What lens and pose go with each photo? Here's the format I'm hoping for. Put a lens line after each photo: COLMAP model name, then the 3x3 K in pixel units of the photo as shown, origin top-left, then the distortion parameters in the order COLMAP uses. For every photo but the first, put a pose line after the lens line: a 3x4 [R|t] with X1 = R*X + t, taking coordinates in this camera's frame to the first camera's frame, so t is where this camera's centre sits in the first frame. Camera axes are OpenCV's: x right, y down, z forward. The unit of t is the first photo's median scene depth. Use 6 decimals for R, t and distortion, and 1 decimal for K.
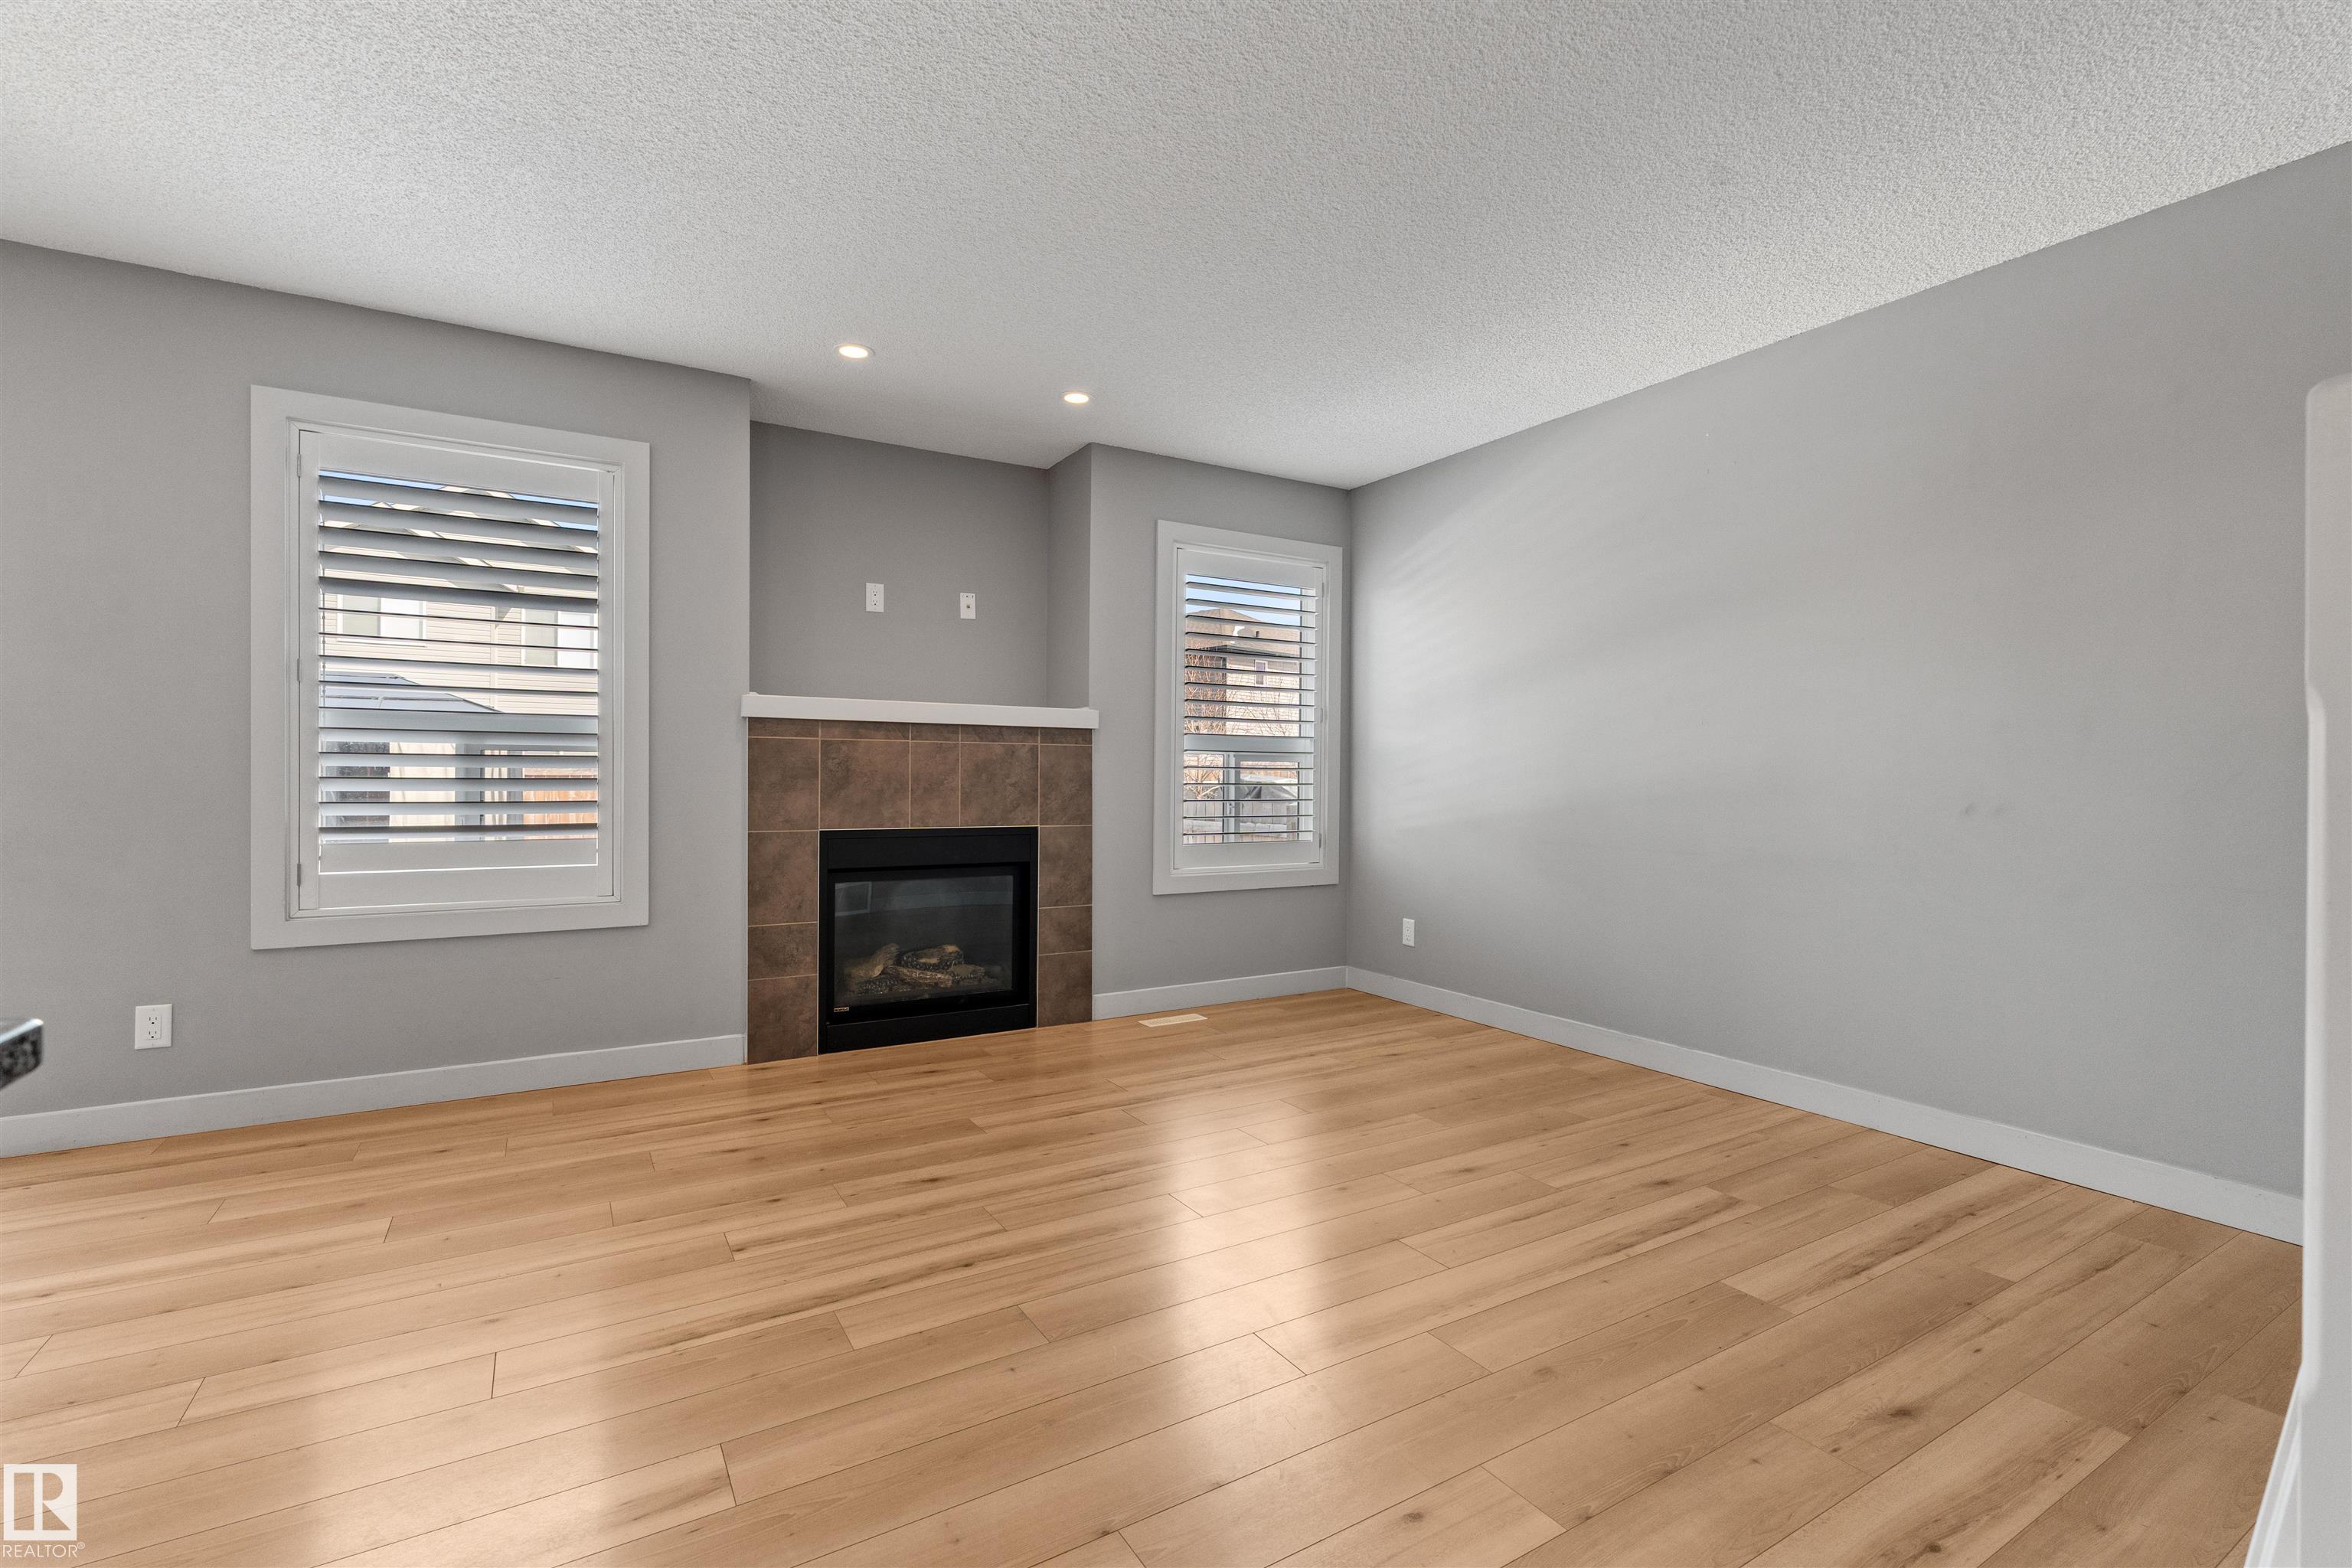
lens RADIAL K [[1052.2, 0, 1183.7], [0, 1052.2, 779.8], [0, 0, 1]] dist [-0.003563, 0.001102]
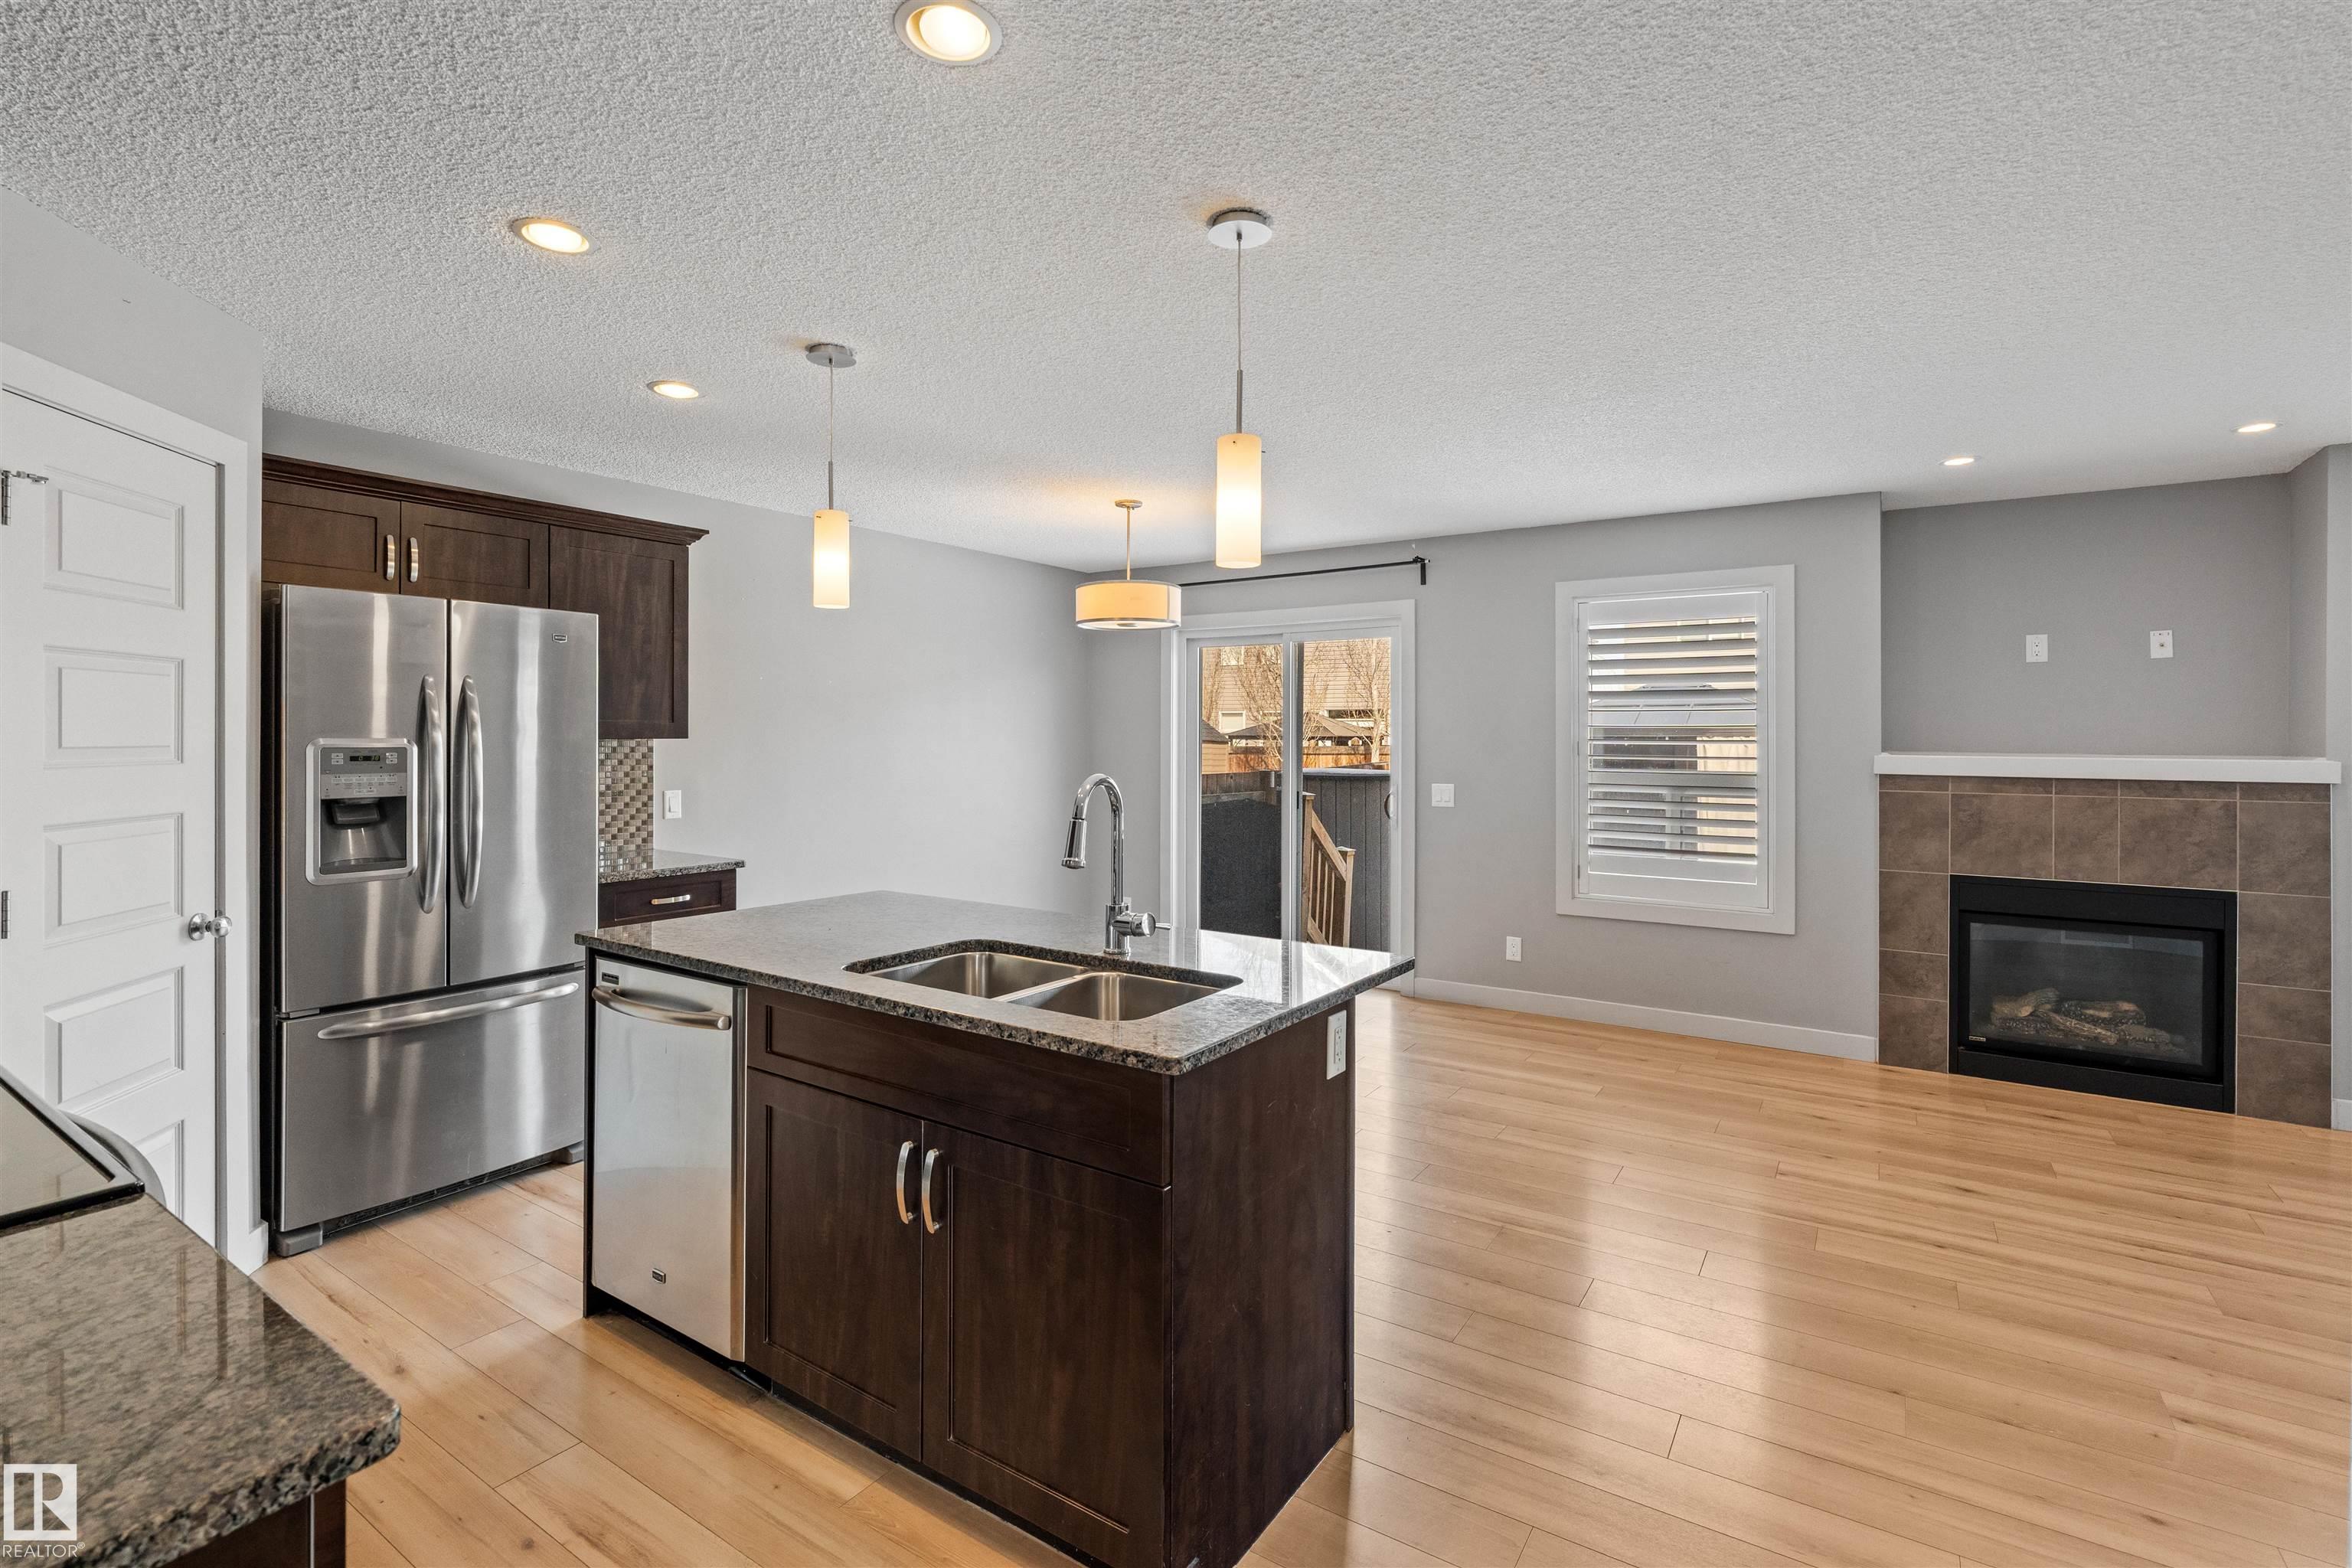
lens RADIAL K [[1073.2, 0, 1187.1], [0, 1073.2, 736.2], [0, 0, 1]] dist [-0.000999, 0.000241]
pose [[0.433733, -0.004728, -0.901029, 0.338238], [-0.004236, 0.999964, -0.007287, -0.088349], [0.901032, 0.006978, 0.433697, -0.238092]]
